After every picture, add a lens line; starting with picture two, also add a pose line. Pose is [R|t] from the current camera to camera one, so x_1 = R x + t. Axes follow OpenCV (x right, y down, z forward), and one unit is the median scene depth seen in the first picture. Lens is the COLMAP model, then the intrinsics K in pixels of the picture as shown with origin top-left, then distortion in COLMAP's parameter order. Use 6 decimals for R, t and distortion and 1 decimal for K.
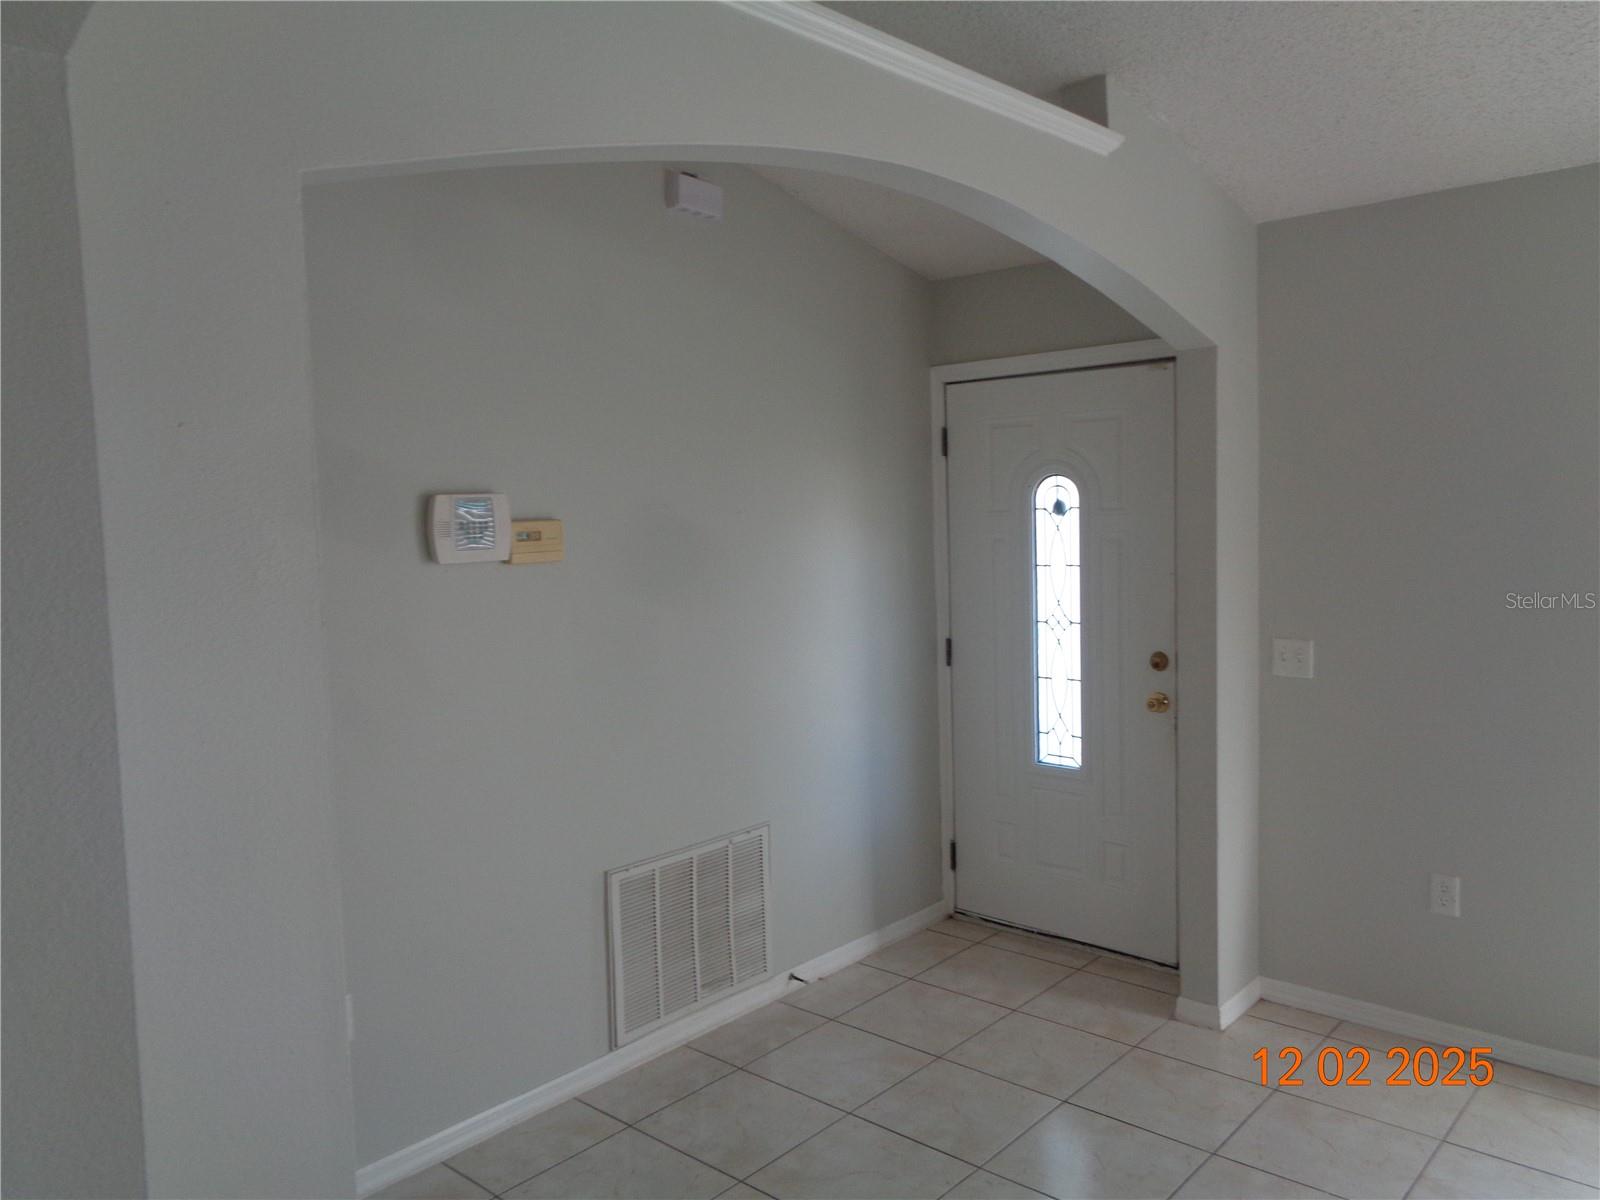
lens RADIAL K [[1192.8, 0, 793.1], [0, 1192.8, 602.4], [0, 0, 1]] dist [-0.000519, 0.003157]
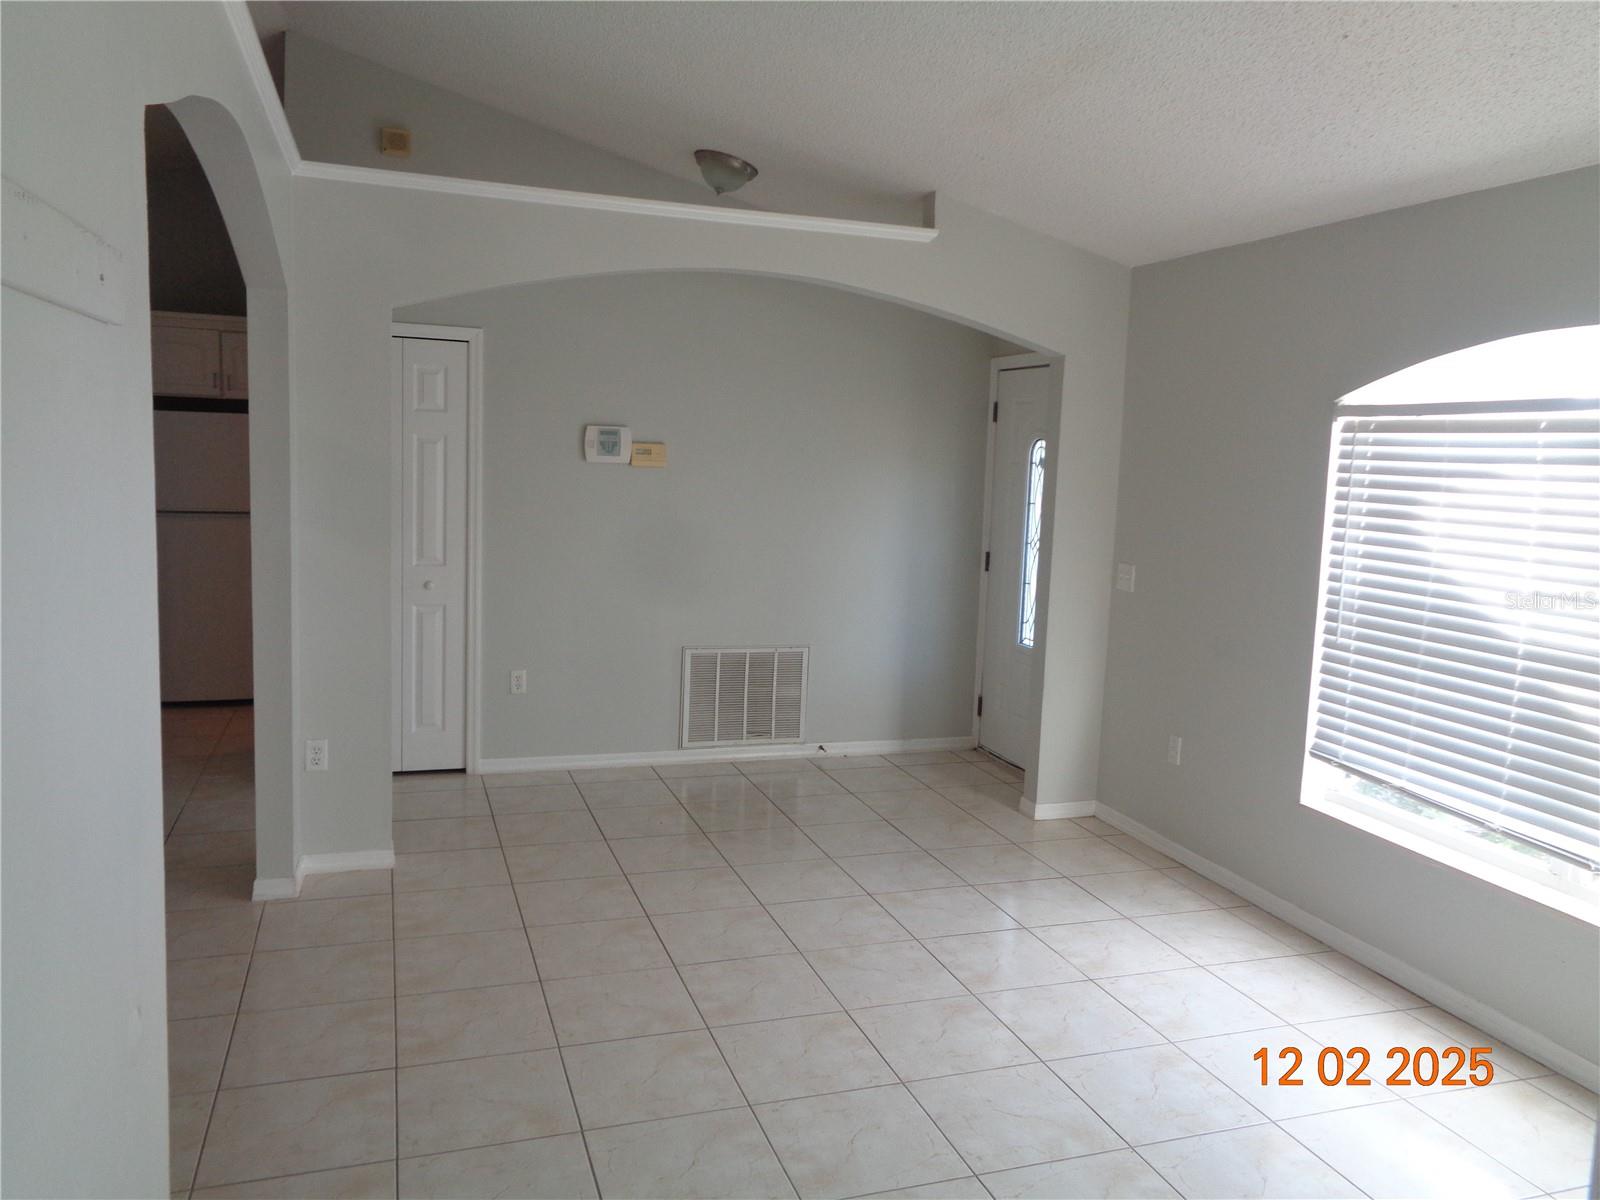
lens RADIAL K [[1192.8, 0, 806.0], [0, 1192.8, 600.6], [0, 0, 1]] dist [-0.000519, 0.003157]
pose [[0.873134, 0.124604, -0.471287, 0.756037], [-0.105749, 0.992173, 0.066404, 0.020247], [0.475872, -0.008142, 0.879477, -0.424403]]
